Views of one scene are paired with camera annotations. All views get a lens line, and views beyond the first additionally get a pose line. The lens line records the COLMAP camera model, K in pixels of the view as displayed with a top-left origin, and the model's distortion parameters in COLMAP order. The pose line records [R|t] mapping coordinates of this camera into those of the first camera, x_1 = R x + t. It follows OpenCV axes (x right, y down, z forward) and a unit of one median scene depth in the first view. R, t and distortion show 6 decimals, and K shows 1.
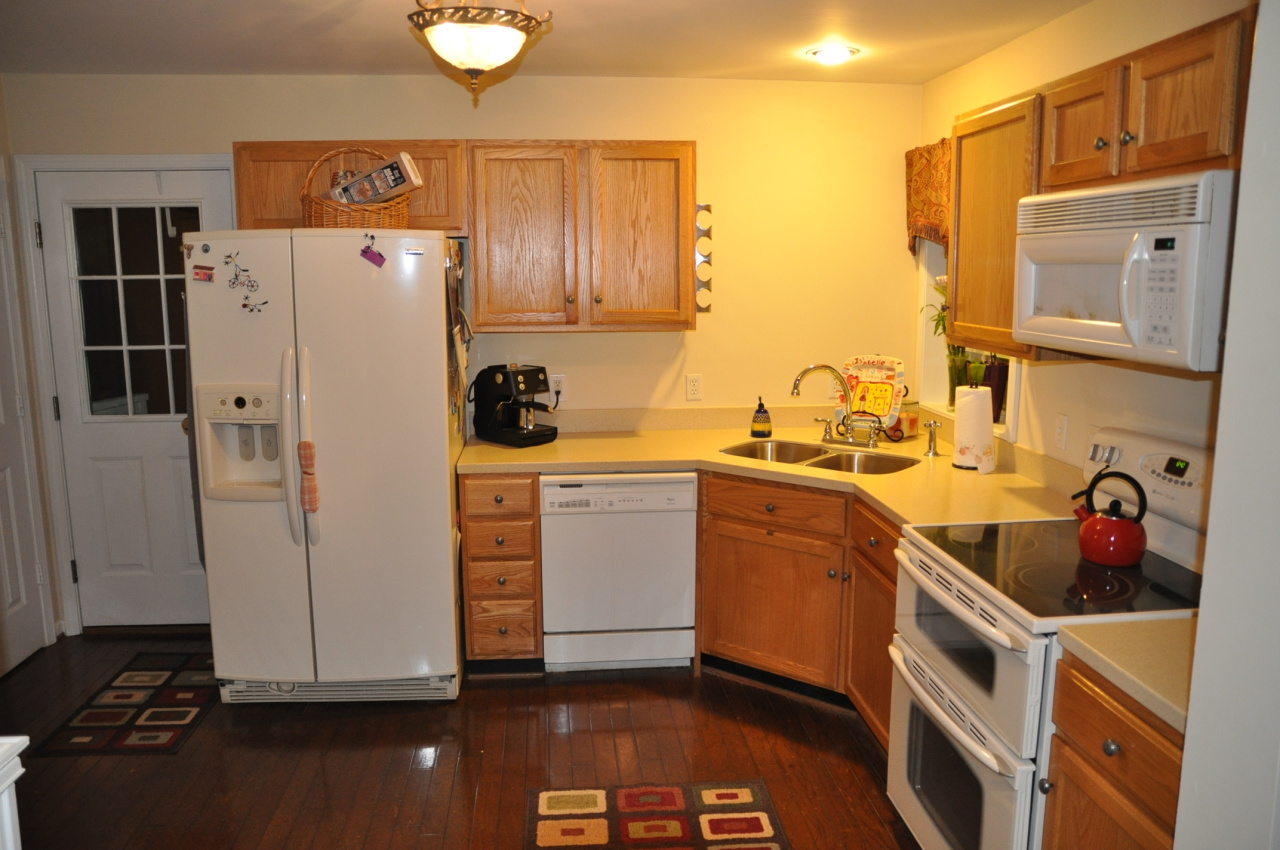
lens RADIAL K [[941.3, 0, 640.0], [0, 941.3, 425.0], [0, 0, 1]] dist [-0.139092, 0.113291]
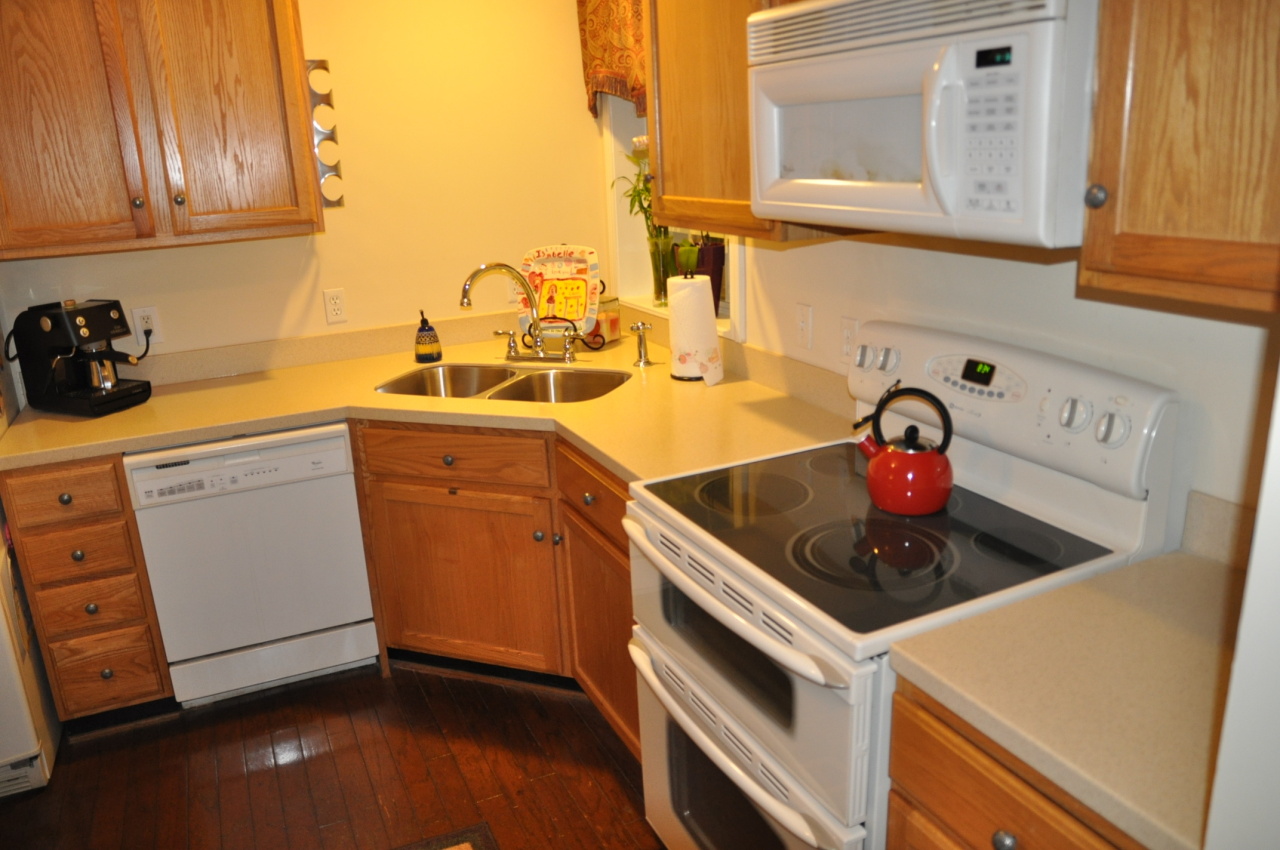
lens RADIAL K [[941.3, 0, 640.0], [0, 941.3, 425.0], [0, 0, 1]] dist [-0.139092, 0.113291]
pose [[0.940487, -0.131554, 0.313334, 0.048197], [0.093913, 0.986737, 0.132399, -0.024491], [-0.326596, -0.095094, 0.940368, 0.226995]]
